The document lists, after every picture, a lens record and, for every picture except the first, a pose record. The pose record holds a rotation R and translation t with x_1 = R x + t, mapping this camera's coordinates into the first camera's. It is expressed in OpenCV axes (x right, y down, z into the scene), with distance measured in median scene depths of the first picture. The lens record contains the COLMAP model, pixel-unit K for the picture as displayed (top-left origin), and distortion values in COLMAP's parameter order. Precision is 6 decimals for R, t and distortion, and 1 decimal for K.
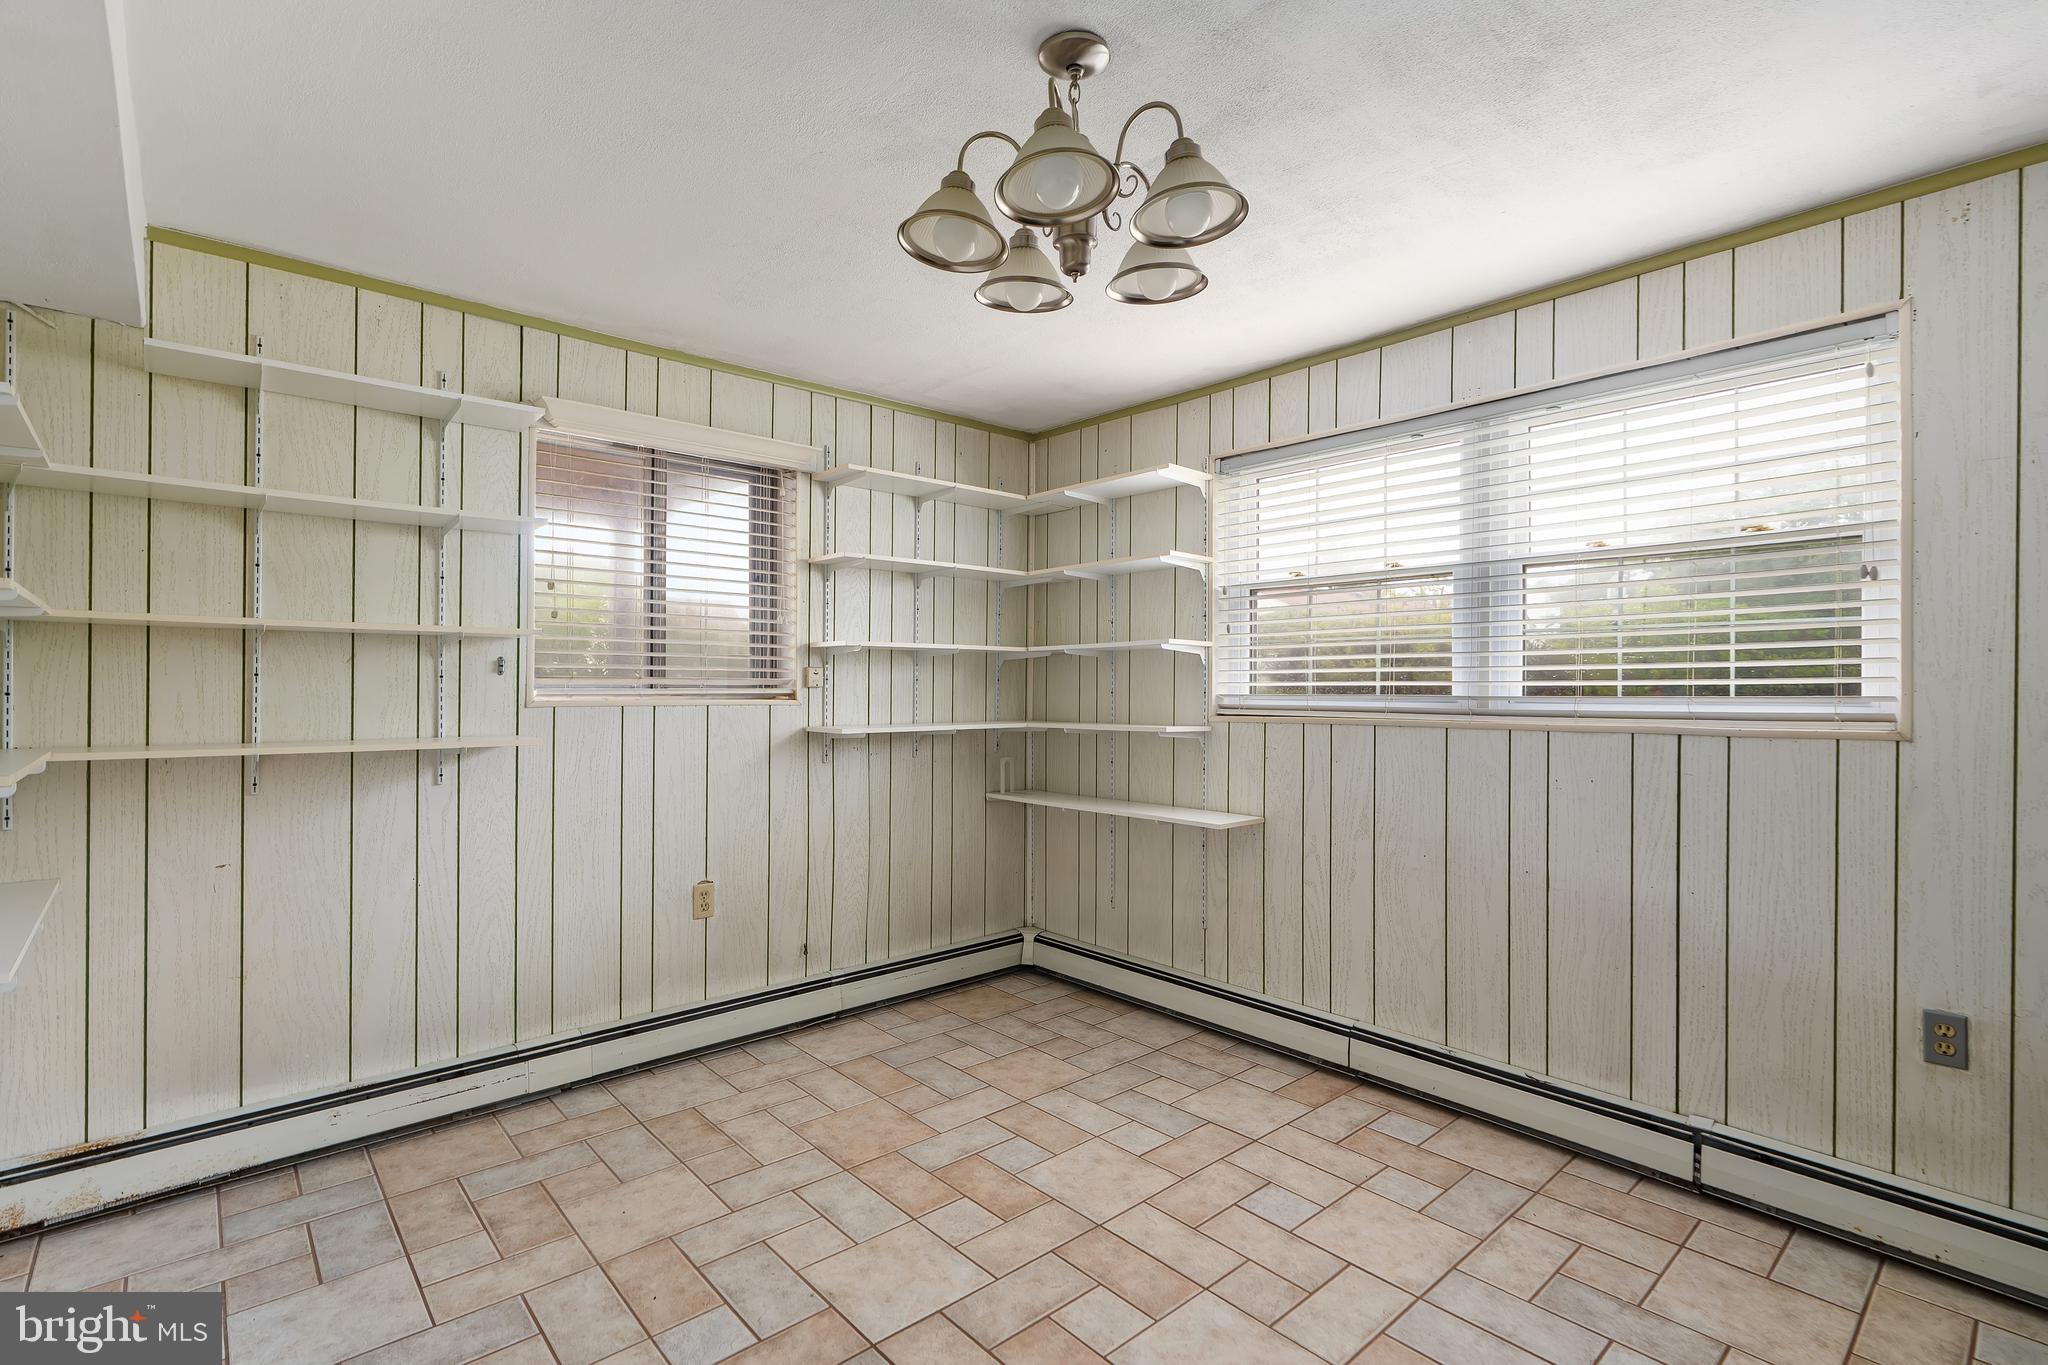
lens RADIAL K [[933.1, 0, 1013.7], [0, 933.1, 678.8], [0, 0, 1]] dist [-0.004056, 0.001237]
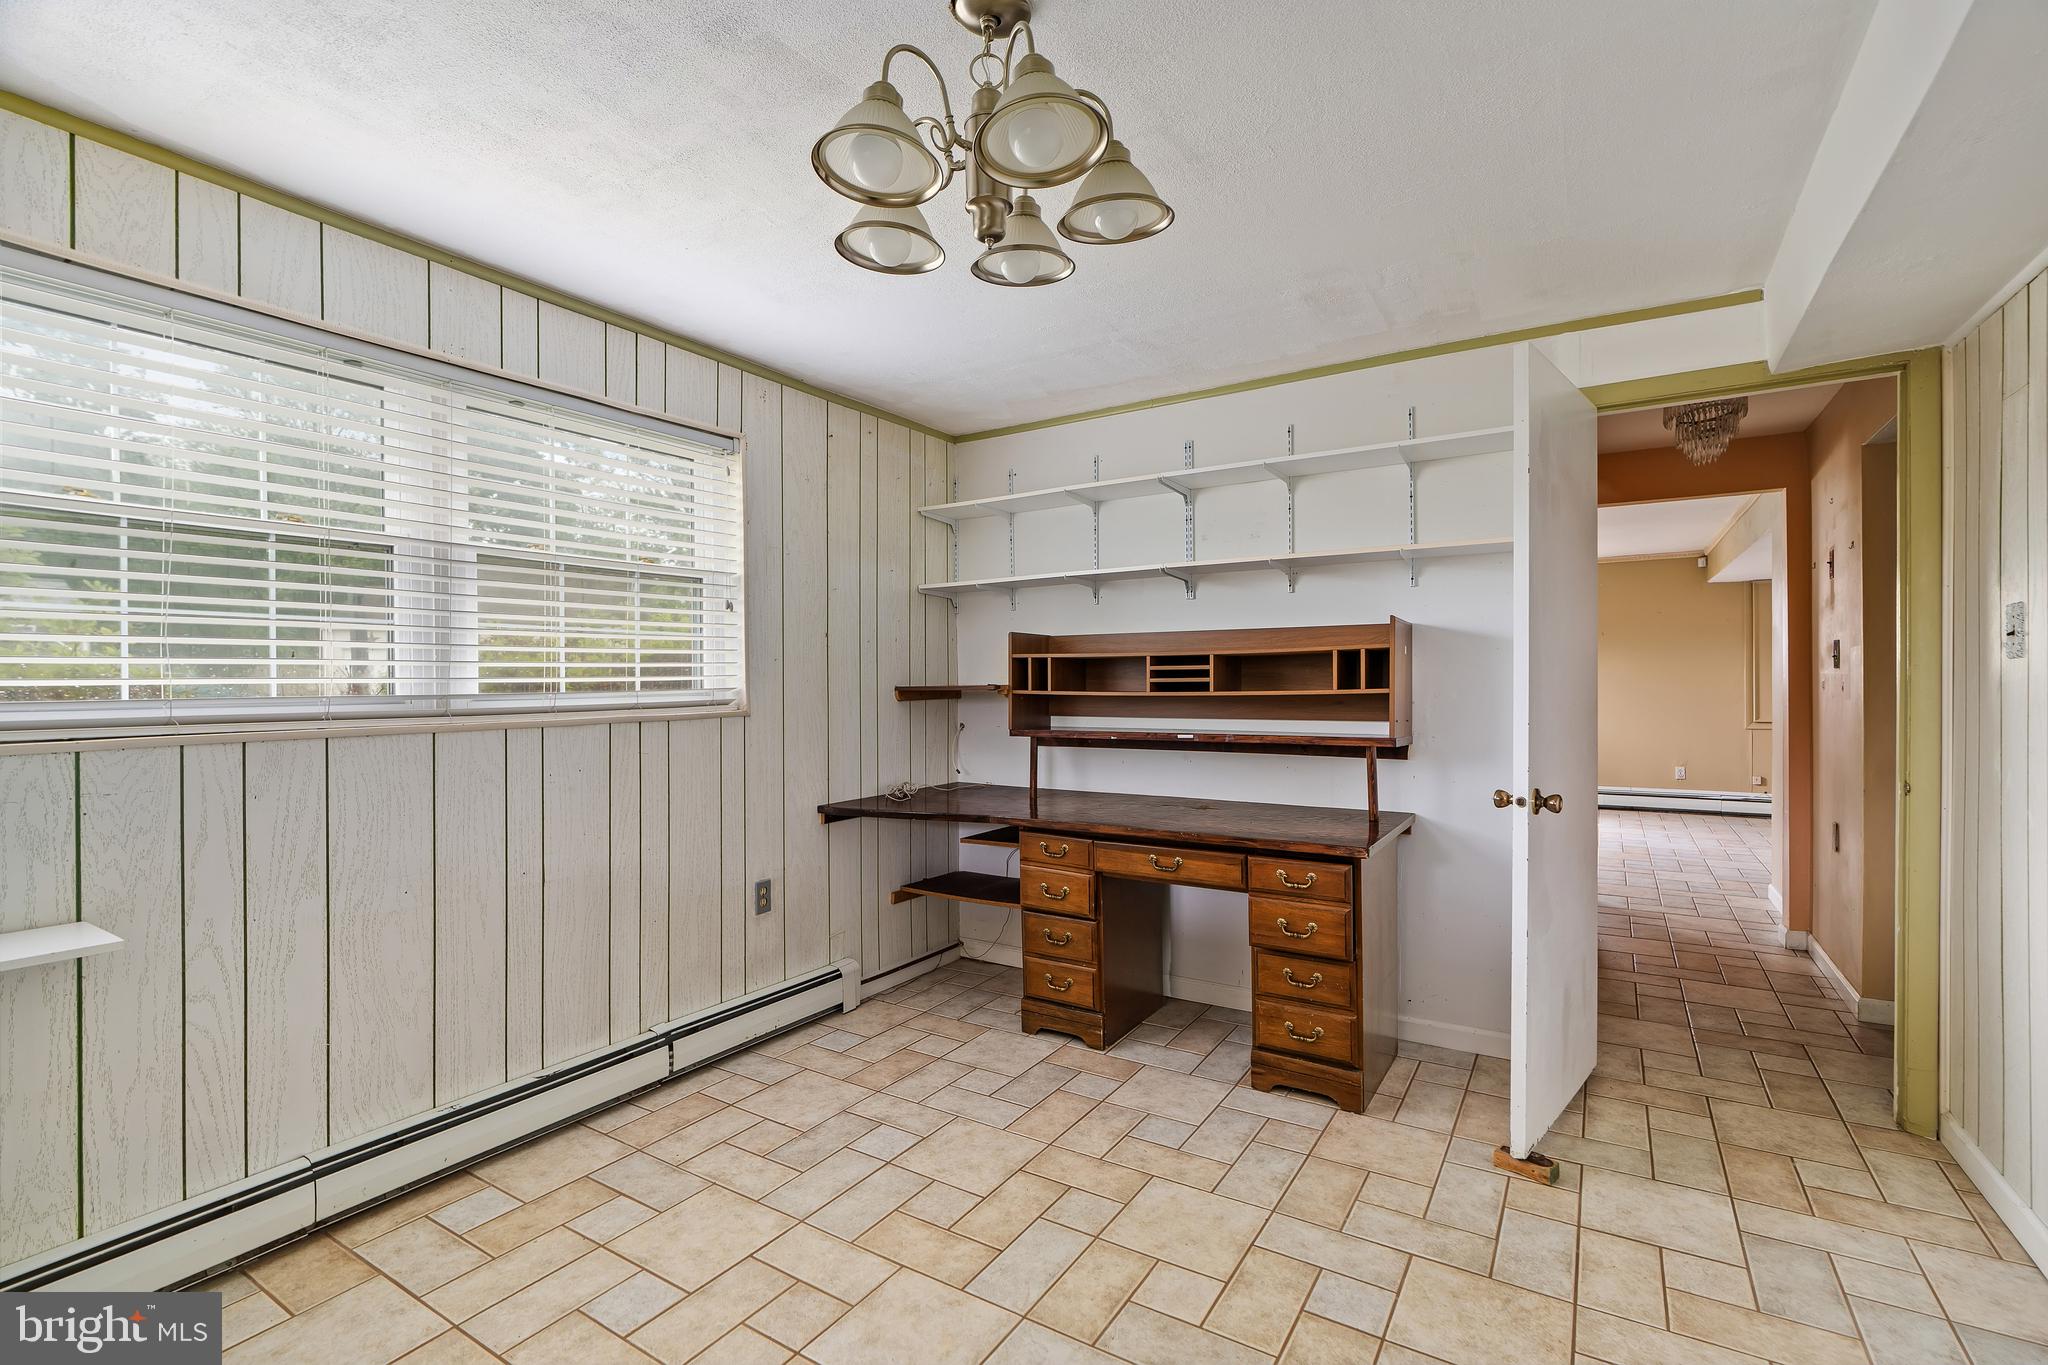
lens RADIAL K [[933.1, 0, 1012.1], [0, 933.1, 688.0], [0, 0, 1]] dist [-0.004056, 0.001237]
pose [[-0.277585, -0.006208, 0.960681, -0.575626], [-0.001577, 0.999981, 0.006006, 0.007149], [-0.960700, 0.000153, -0.277589, 0.853830]]
